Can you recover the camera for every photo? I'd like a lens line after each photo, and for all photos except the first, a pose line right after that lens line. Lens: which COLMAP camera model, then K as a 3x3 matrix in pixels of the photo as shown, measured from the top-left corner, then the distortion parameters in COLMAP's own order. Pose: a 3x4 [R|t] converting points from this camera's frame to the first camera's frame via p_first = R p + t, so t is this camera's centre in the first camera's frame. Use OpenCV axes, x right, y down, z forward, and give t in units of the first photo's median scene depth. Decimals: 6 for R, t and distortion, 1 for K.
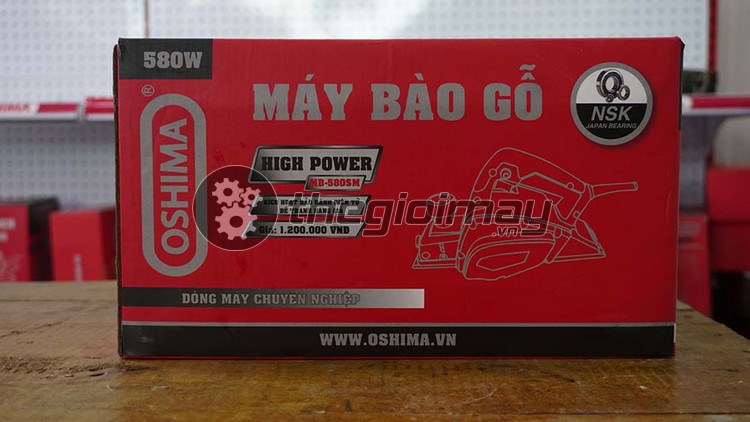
lens RADIAL K [[888.5, 0, 375.0], [0, 888.5, 211.0], [0, 0, 1]] dist [-0.003337, -0.004453]
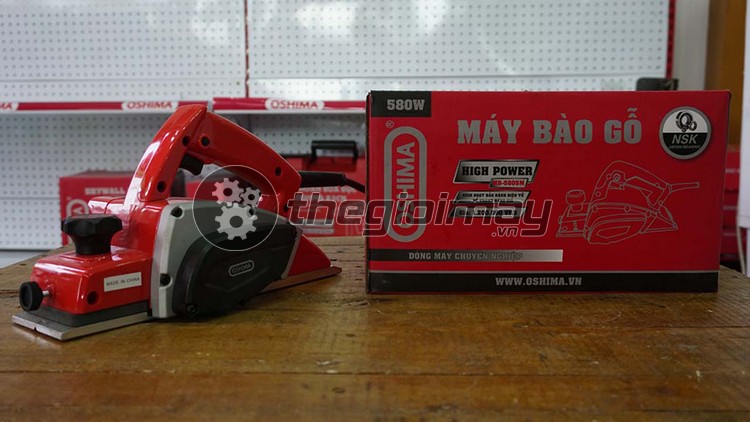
lens RADIAL K [[691.1, 0, 375.0], [0, 691.1, 211.0], [0, 0, 1]] dist [-0.012052, 0.000872]
pose [[0.999997, -0.001851, 0.001653, -0.284780], [0.001754, 0.998397, 0.056574, -0.051987], [-0.001755, -0.056571, 0.998397, -0.228393]]
